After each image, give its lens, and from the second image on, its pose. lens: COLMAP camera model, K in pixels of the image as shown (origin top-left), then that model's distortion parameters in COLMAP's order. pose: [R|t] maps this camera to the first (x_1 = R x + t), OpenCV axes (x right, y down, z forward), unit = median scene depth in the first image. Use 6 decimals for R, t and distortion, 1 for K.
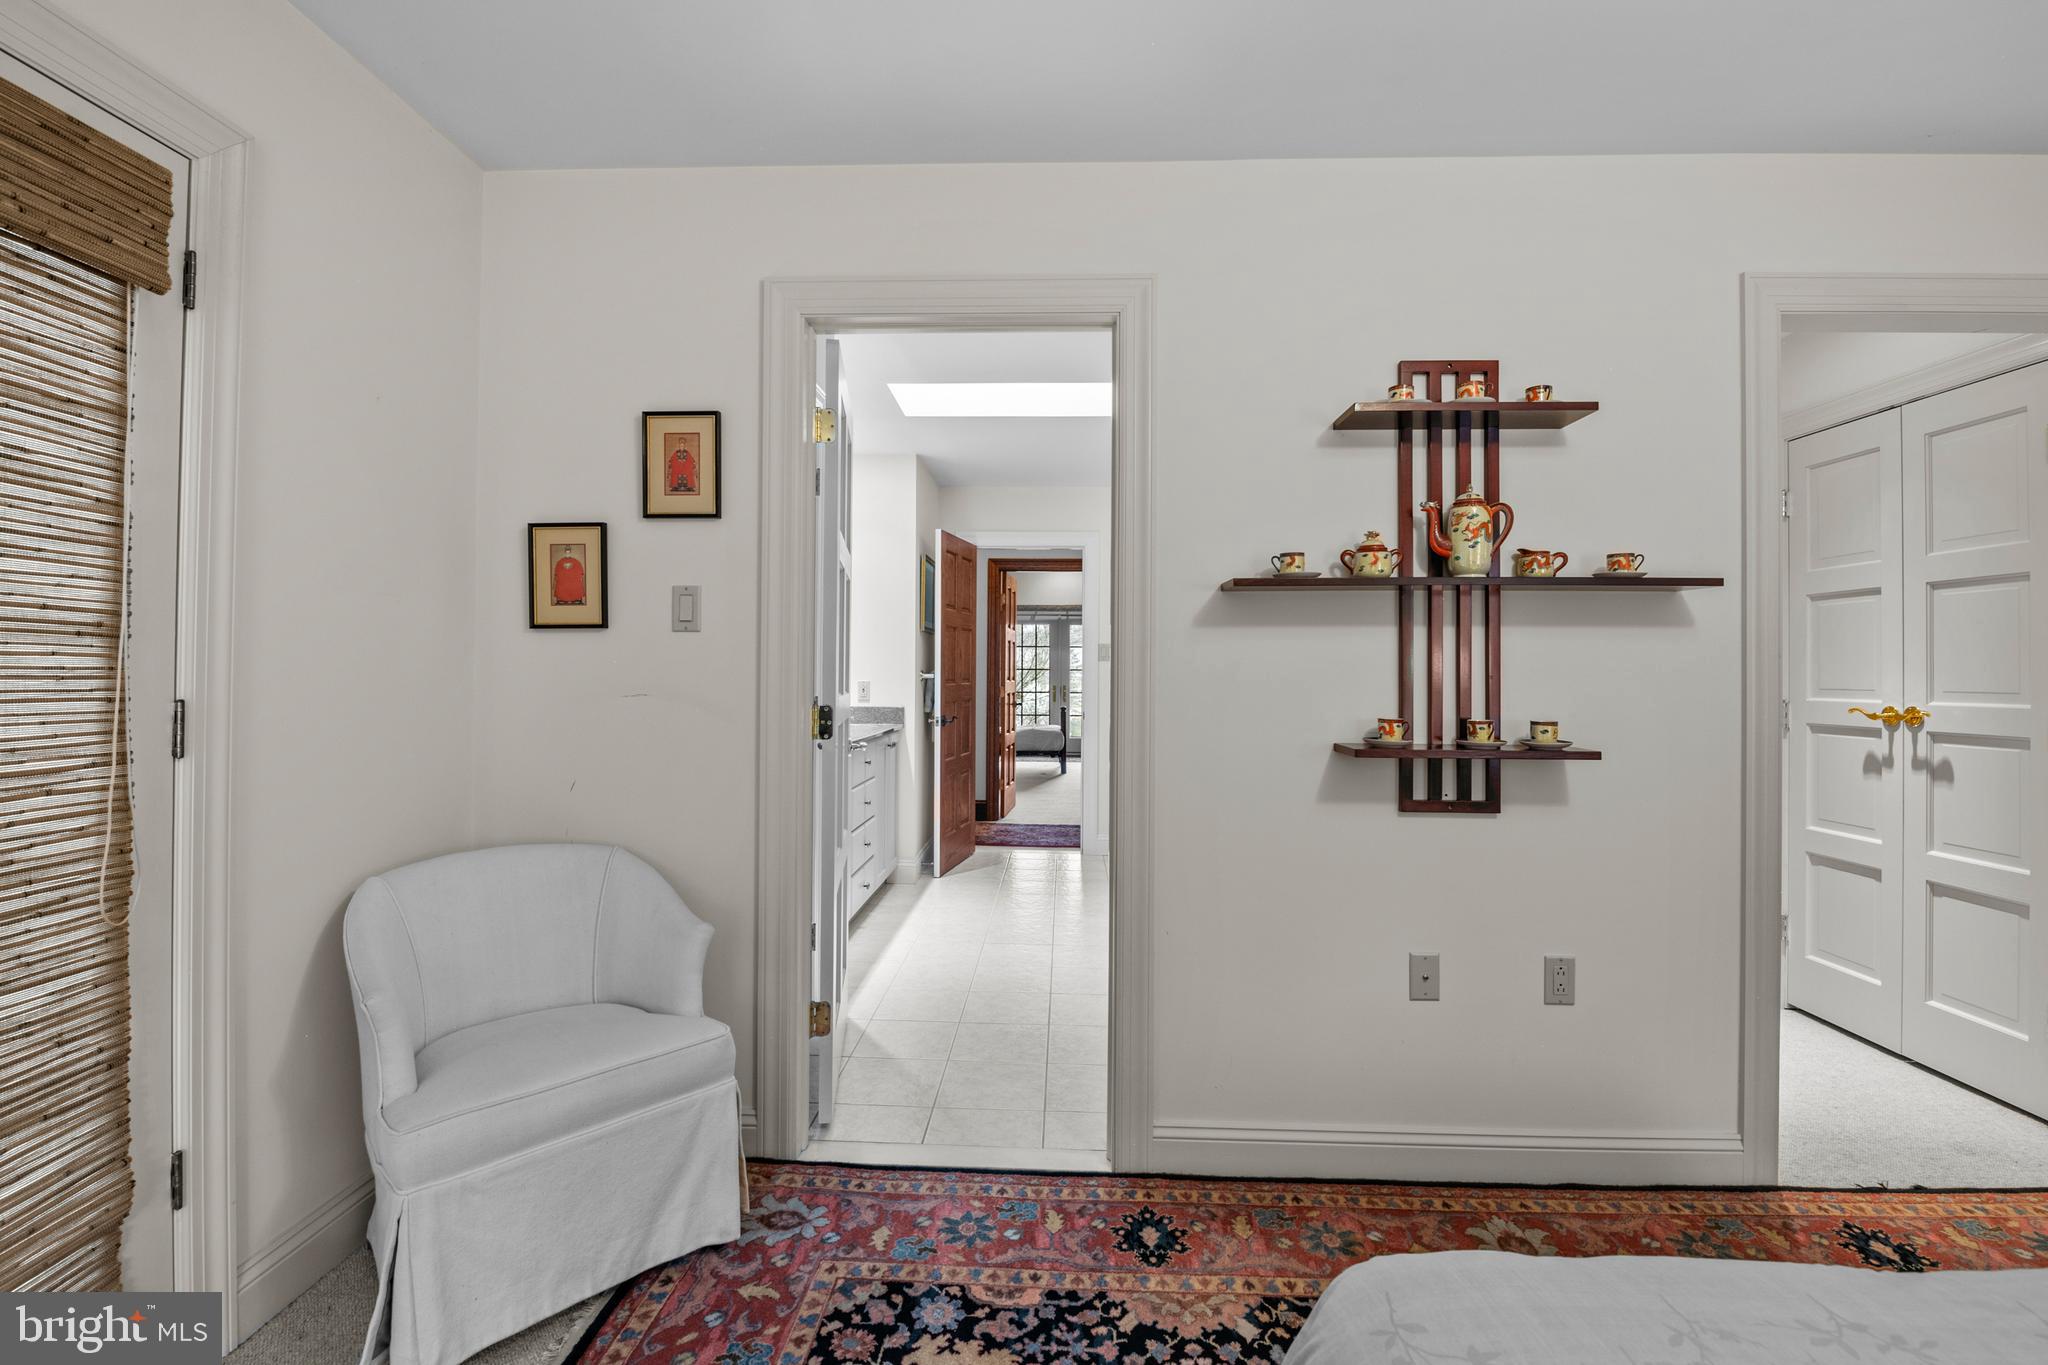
lens RADIAL K [[889.7, 0, 1015.2], [0, 889.7, 677.9], [0, 0, 1]] dist [-0.000716, -0.008014]
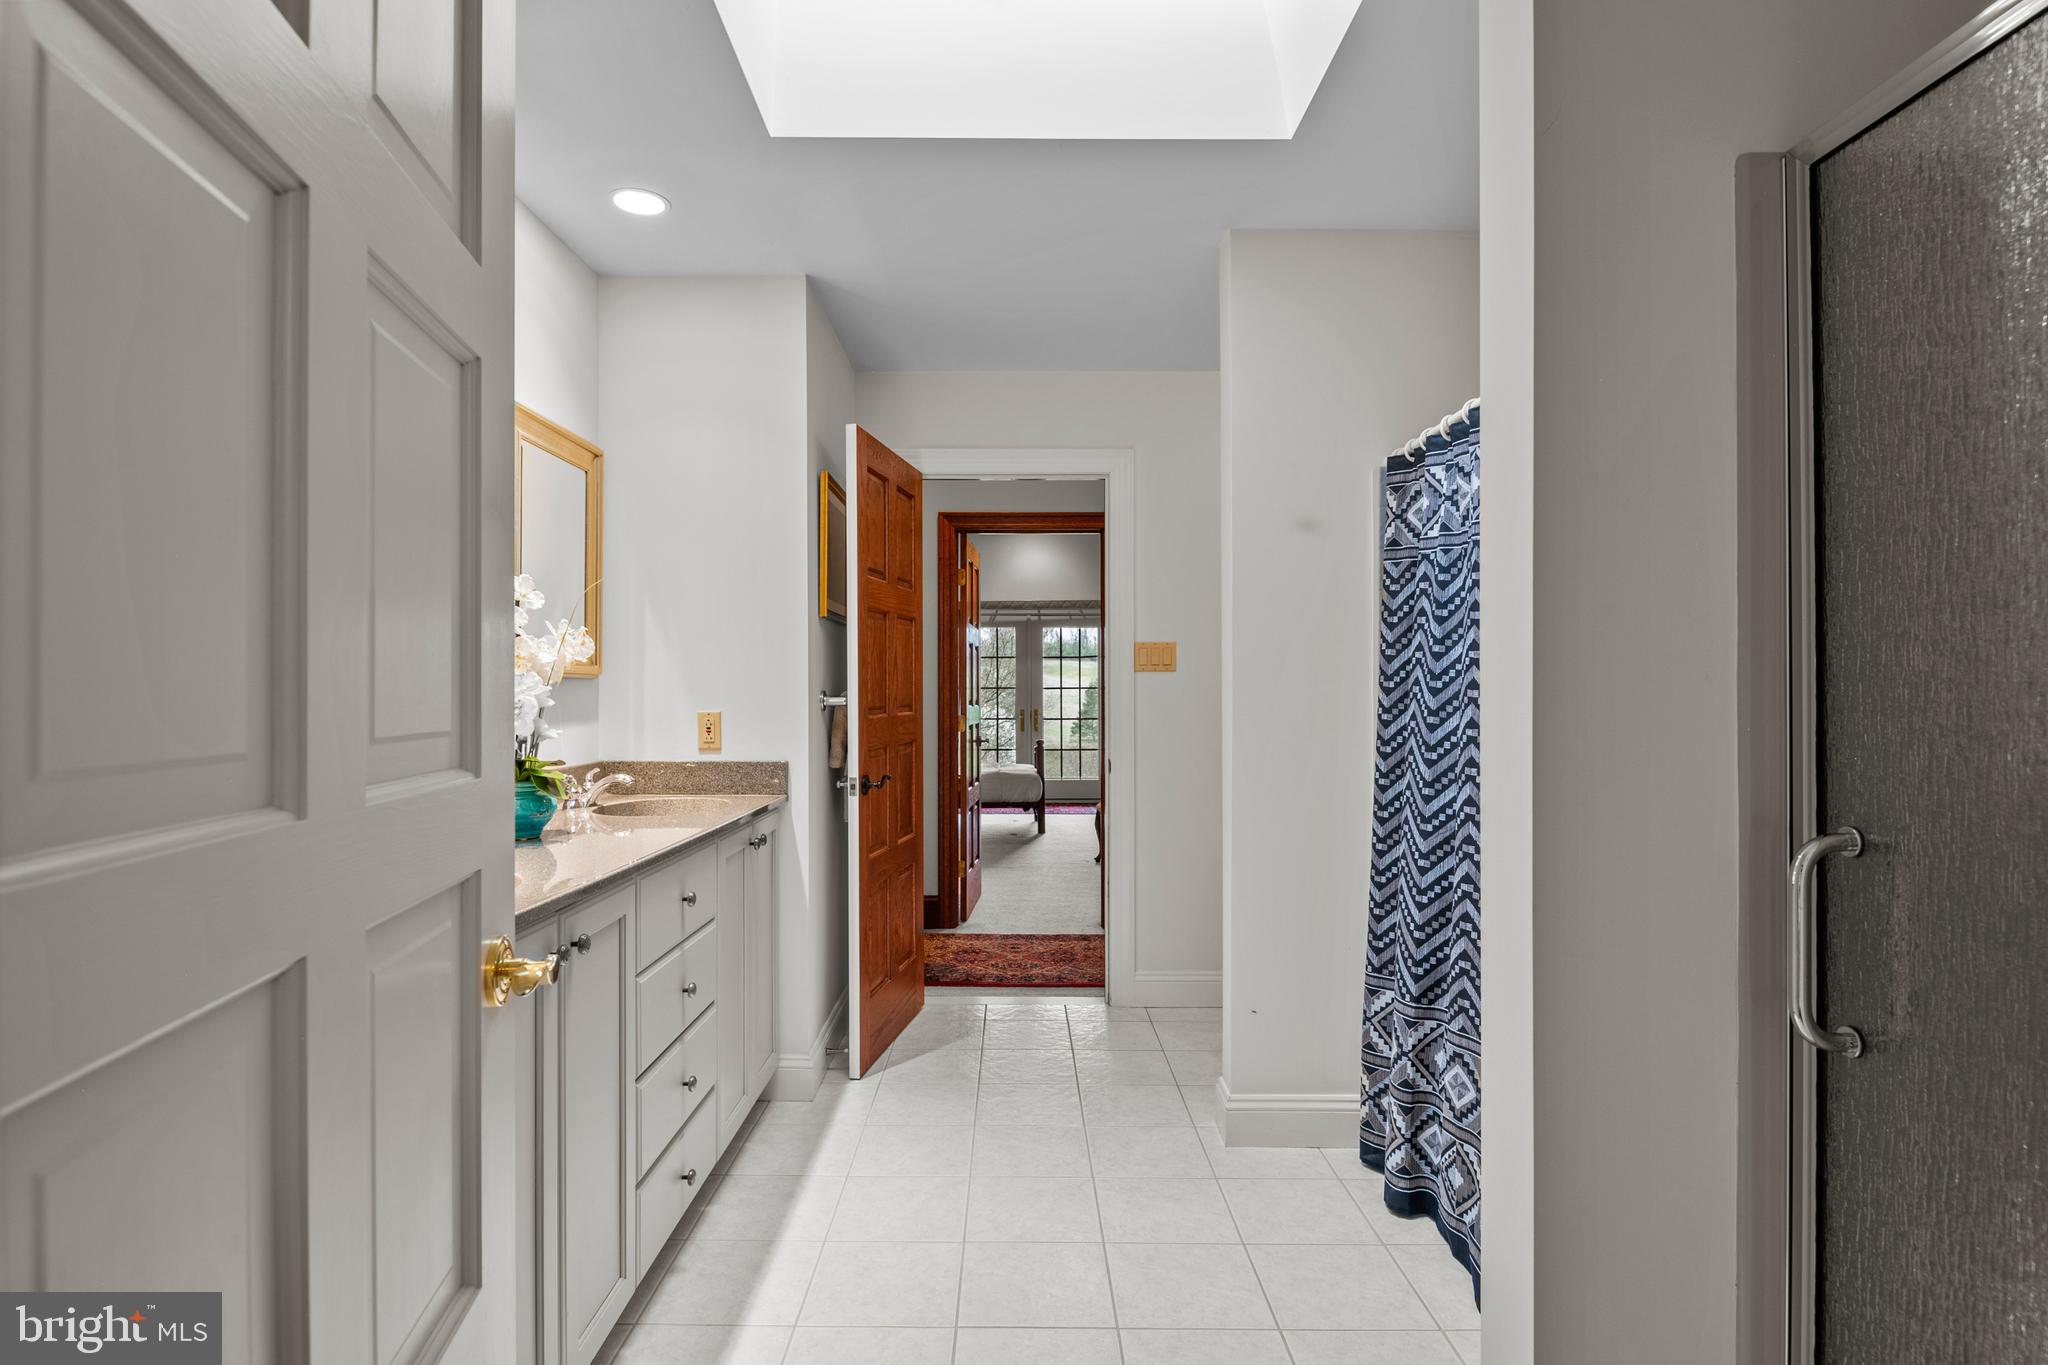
lens RADIAL K [[1029.7, 0, 1013.7], [0, 1029.7, 677.6], [0, 0, 1]] dist [0.004867, -0.009002]
pose [[0.998566, -0.010685, 0.052457, -0.020946], [0.011753, 0.999729, -0.020089, -0.002644], [-0.052228, 0.020676, 0.998421, 0.346785]]
